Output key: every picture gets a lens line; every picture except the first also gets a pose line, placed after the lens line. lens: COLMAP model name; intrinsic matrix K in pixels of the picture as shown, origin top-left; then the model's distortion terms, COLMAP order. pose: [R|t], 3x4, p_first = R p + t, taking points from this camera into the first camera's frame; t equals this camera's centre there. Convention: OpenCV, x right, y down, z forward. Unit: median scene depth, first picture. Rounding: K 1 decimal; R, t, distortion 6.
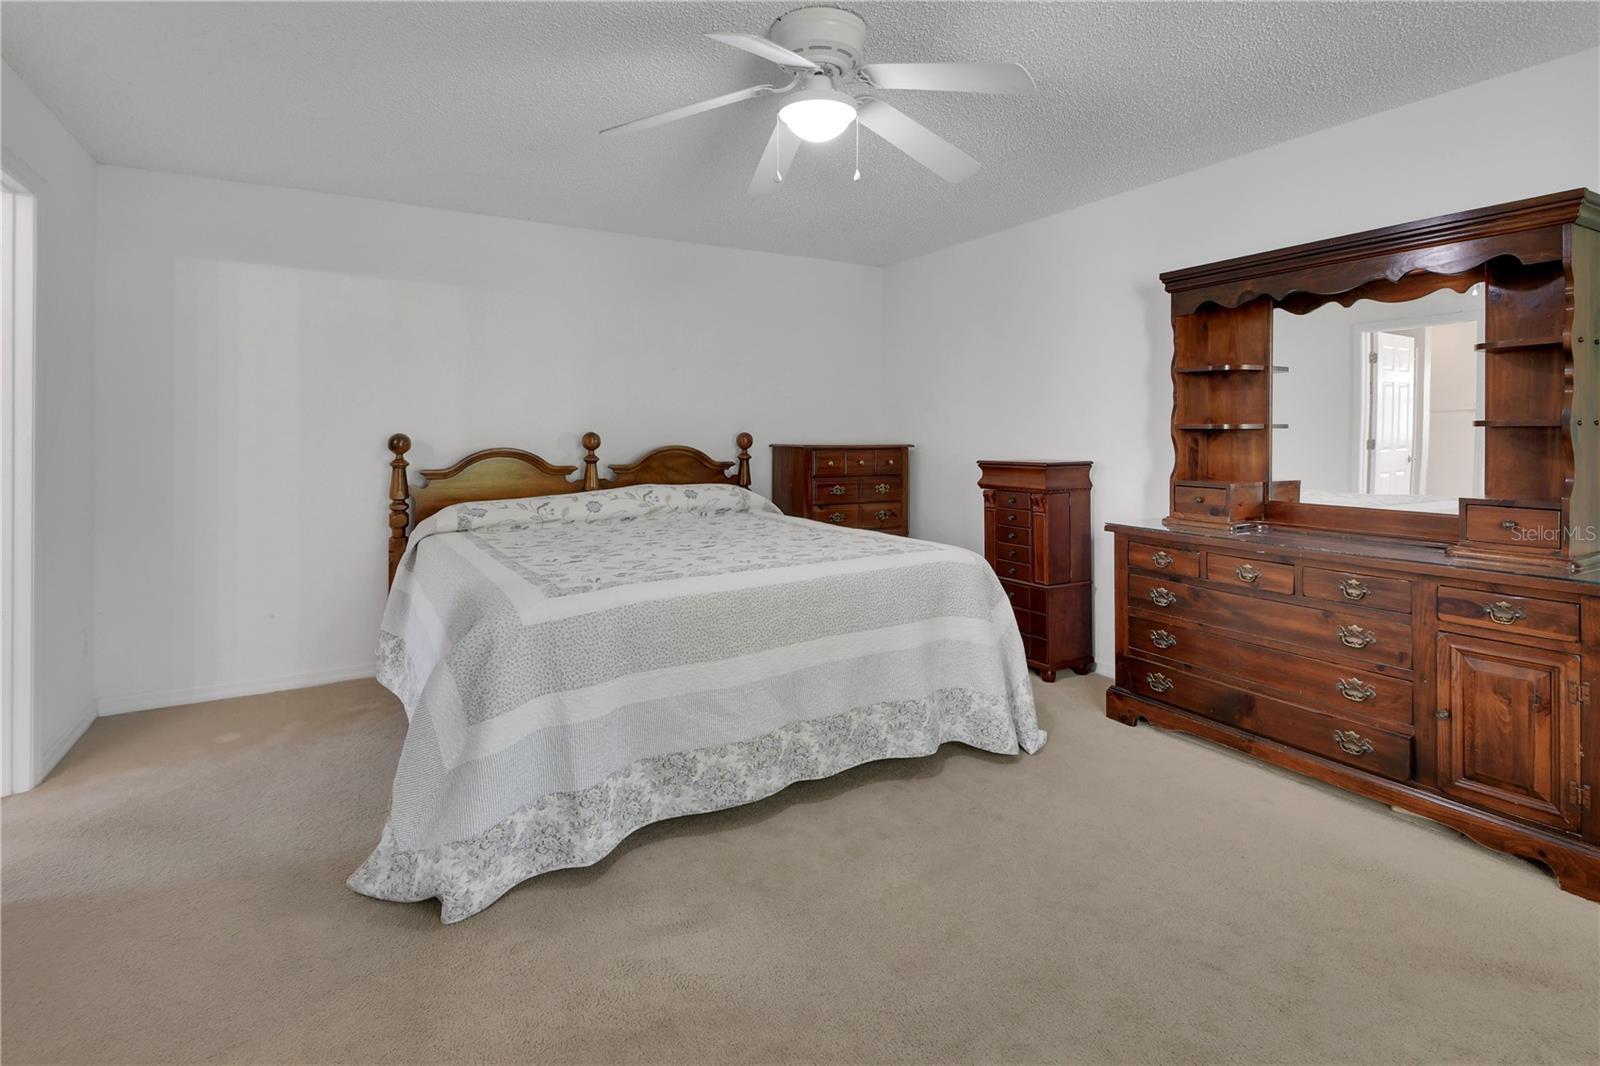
lens RADIAL K [[764.6, 0, 780.6], [0, 764.6, 529.7], [0, 0, 1]] dist [0.000596, -0.000172]
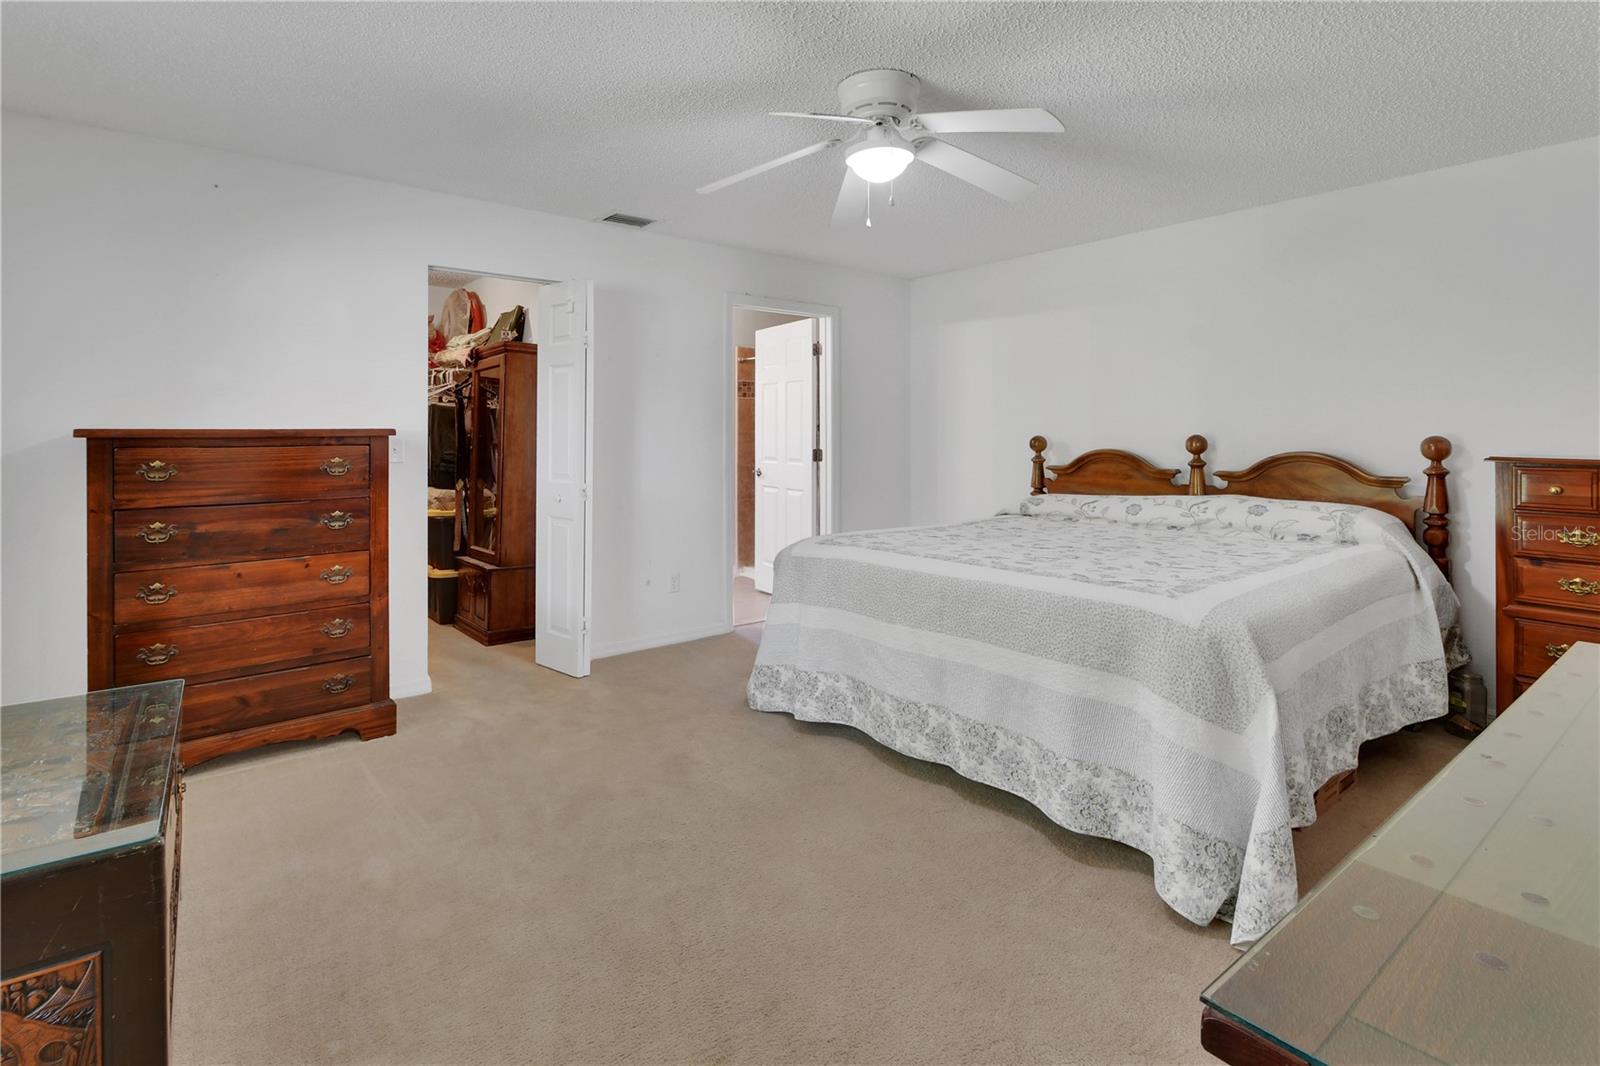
lens RADIAL K [[764.6, 0, 780.6], [0, 764.6, 529.7], [0, 0, 1]] dist [0.000596, -0.000172]
pose [[0.137347, 0.125608, -0.982526, 0.734173], [-0.124312, 0.986270, 0.108709, -0.059751], [0.982691, 0.107209, 0.151076, 0.426386]]
